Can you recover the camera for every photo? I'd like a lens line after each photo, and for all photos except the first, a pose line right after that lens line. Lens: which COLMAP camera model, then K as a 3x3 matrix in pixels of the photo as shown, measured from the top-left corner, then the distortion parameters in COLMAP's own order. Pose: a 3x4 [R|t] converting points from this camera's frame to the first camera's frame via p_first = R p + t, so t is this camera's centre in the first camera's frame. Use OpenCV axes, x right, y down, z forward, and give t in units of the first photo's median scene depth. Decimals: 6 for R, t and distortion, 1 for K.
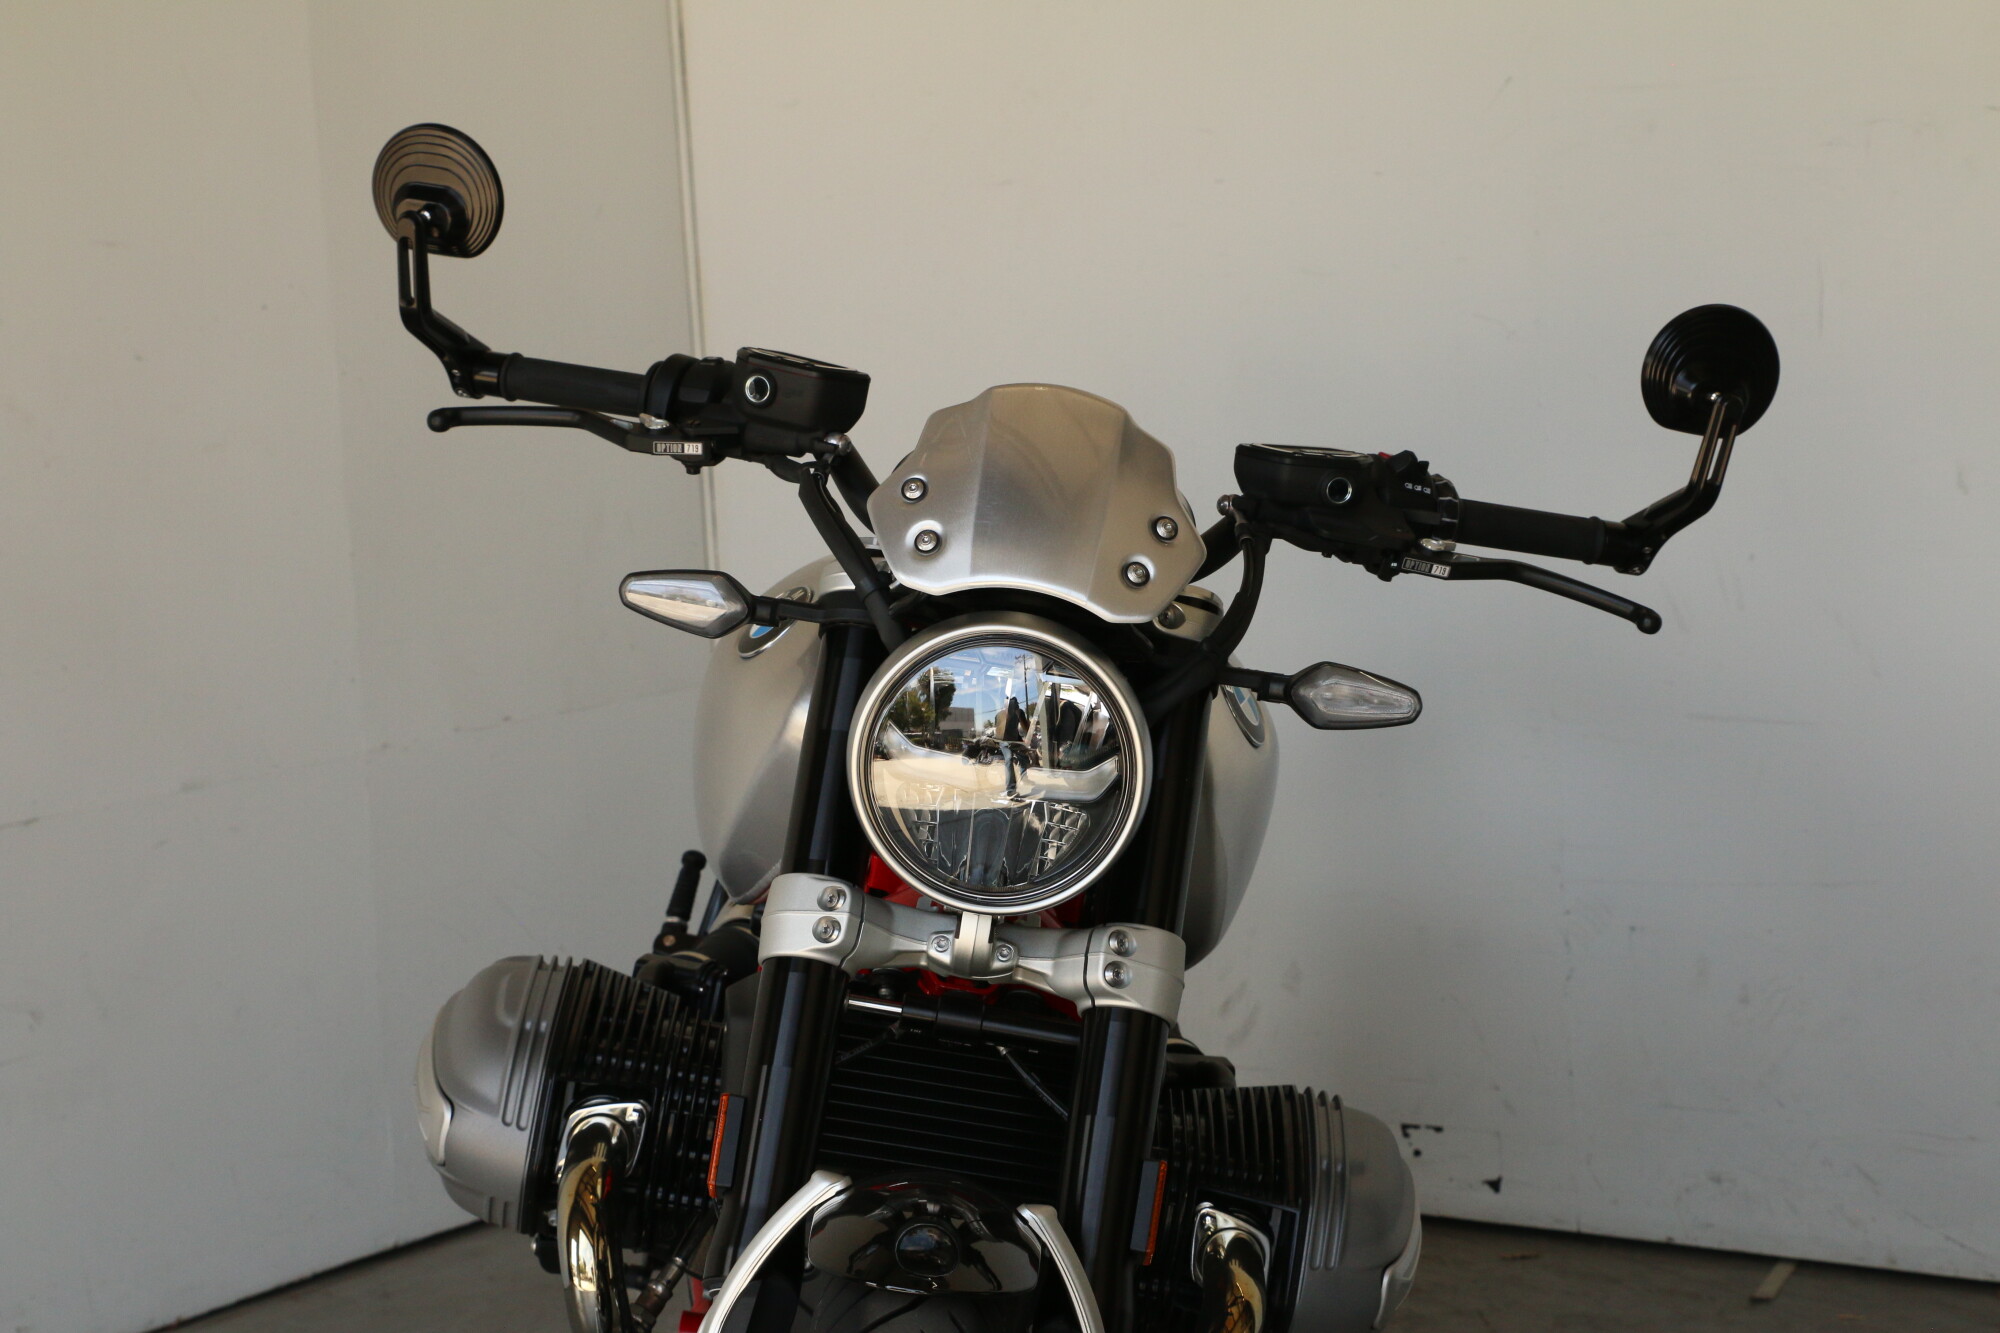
lens RADIAL K [[4016.7, 0, 1000.0], [0, 4016.7, 666.5], [0, 0, 1]] dist [0.043584, 0.085083]
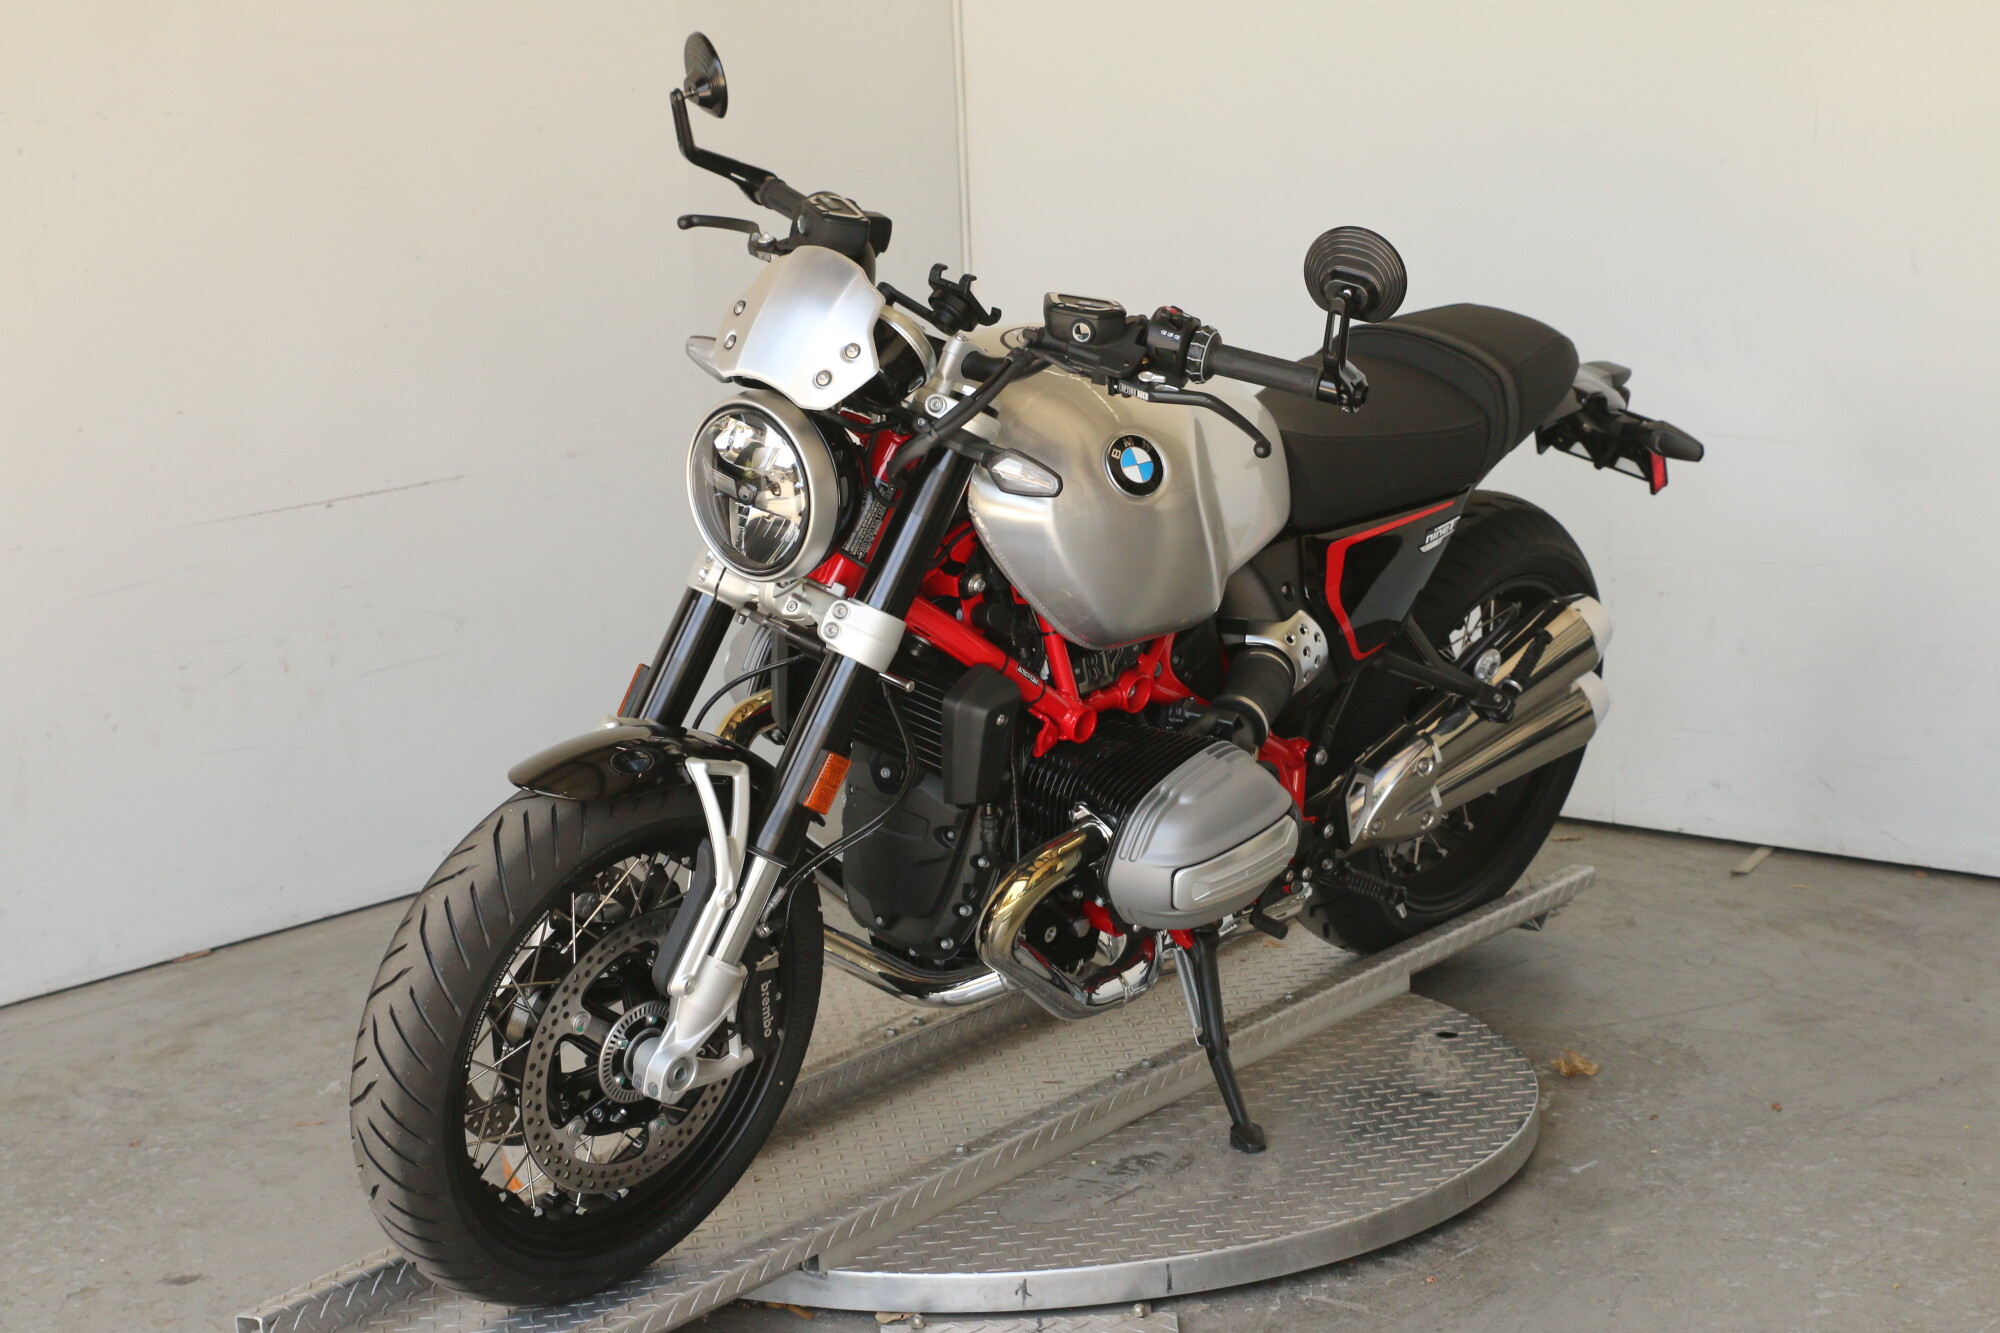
lens RADIAL K [[4012.4, 0, 1000.0], [0, 4012.4, 666.5], [0, 0, 1]] dist [0.021577, 0.195919]
pose [[0.997842, 0.031441, -0.057641, 0.029561], [-0.026282, 0.995757, 0.088184, -0.034349], [0.060169, -0.086479, 0.994435, -0.518414]]
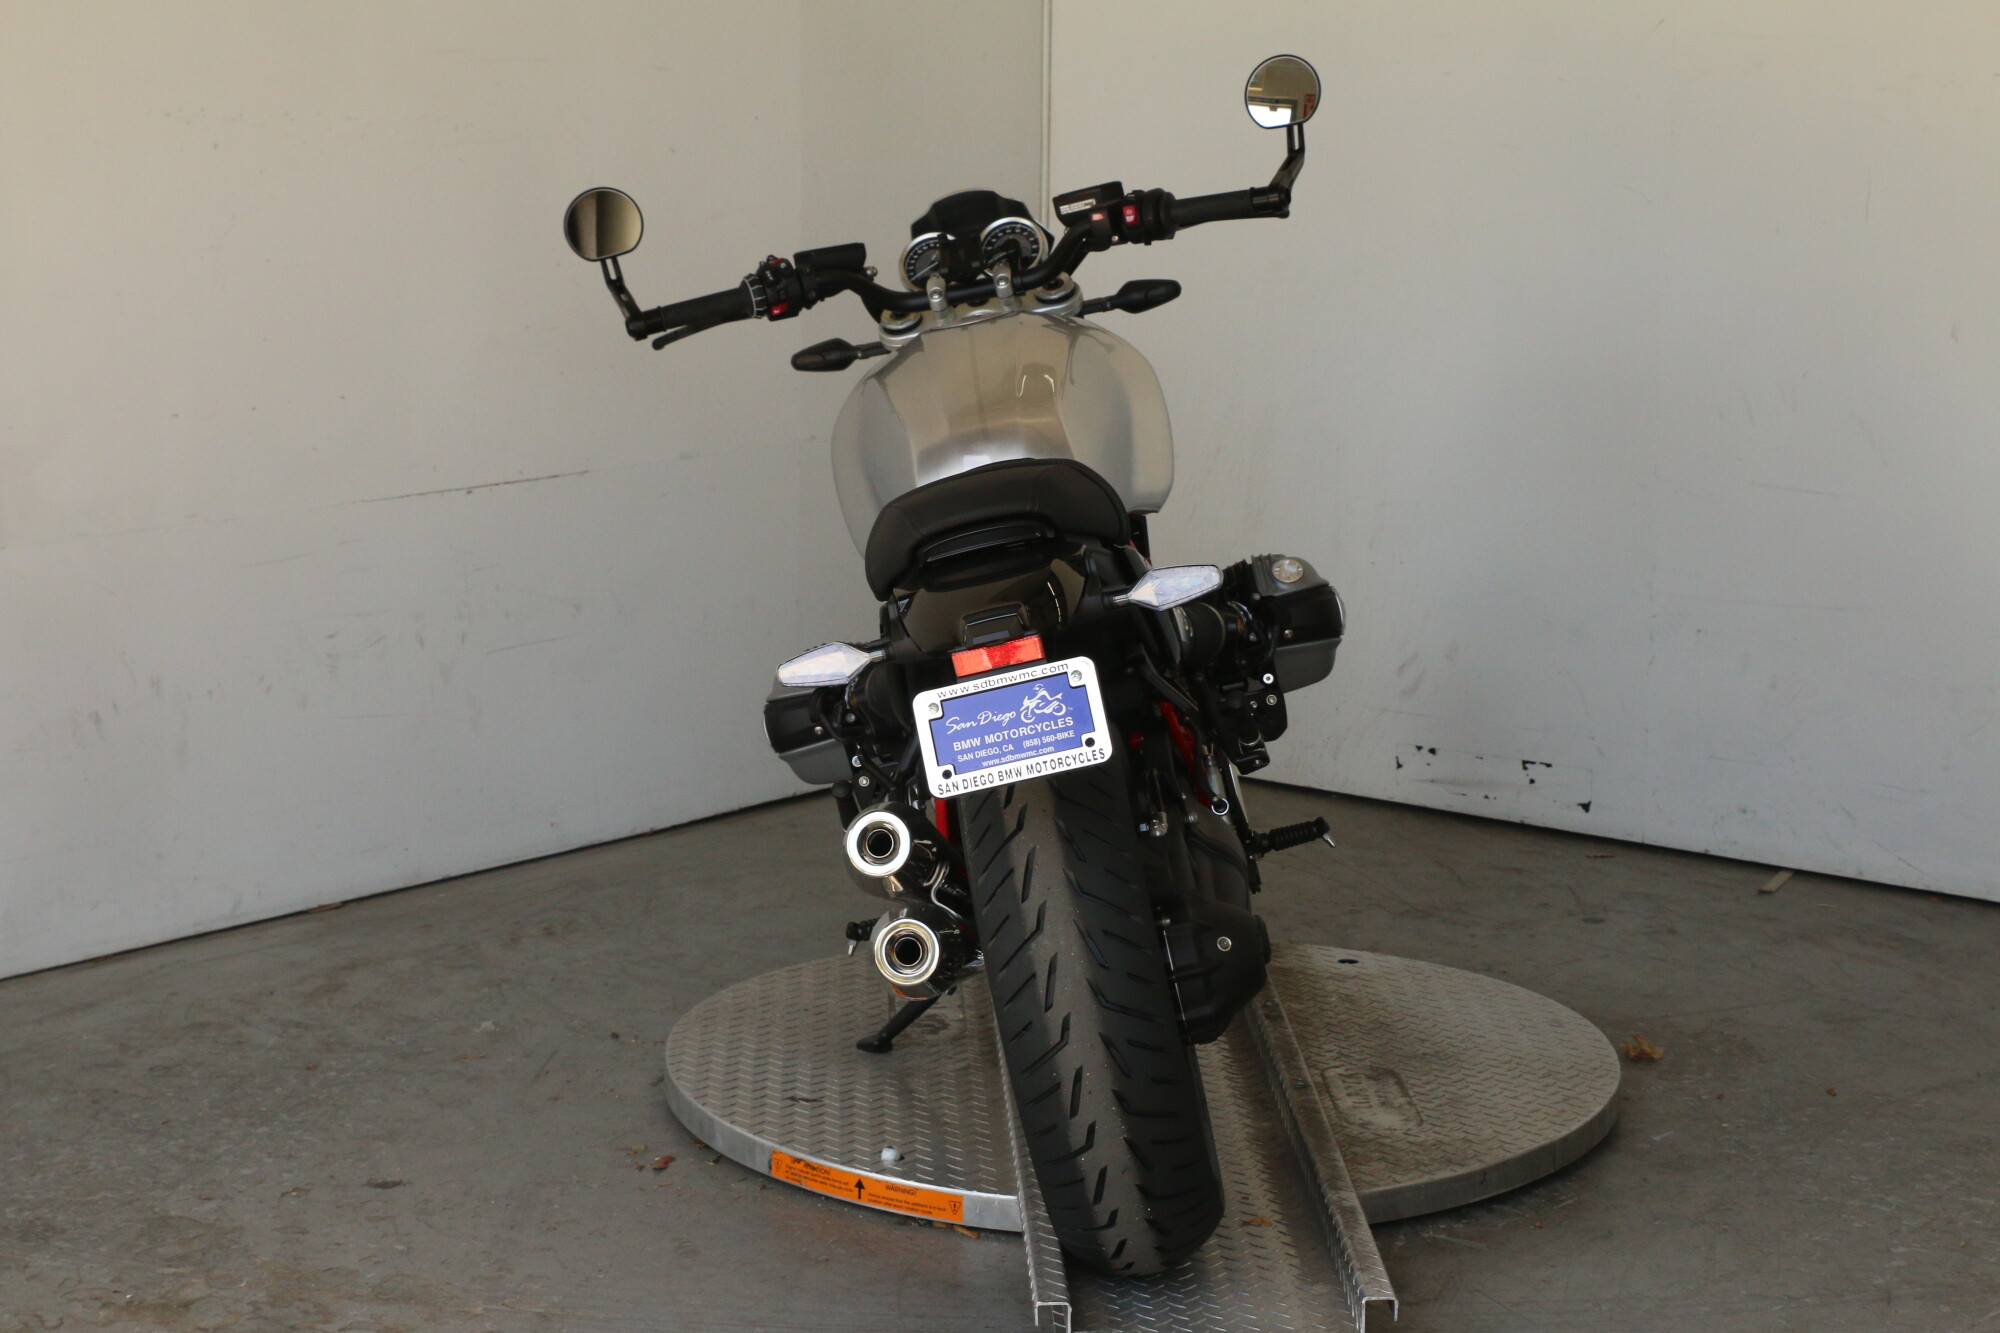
lens RADIAL K [[4012.4, 0, 1000.0], [0, 4012.4, 666.5], [0, 0, 1]] dist [0.021577, 0.195919]
pose [[0.997047, 0.074155, -0.019970, -0.095238], [-0.072602, 0.994925, 0.069664, -0.004694], [0.025034, -0.068009, 0.997371, -0.673100]]
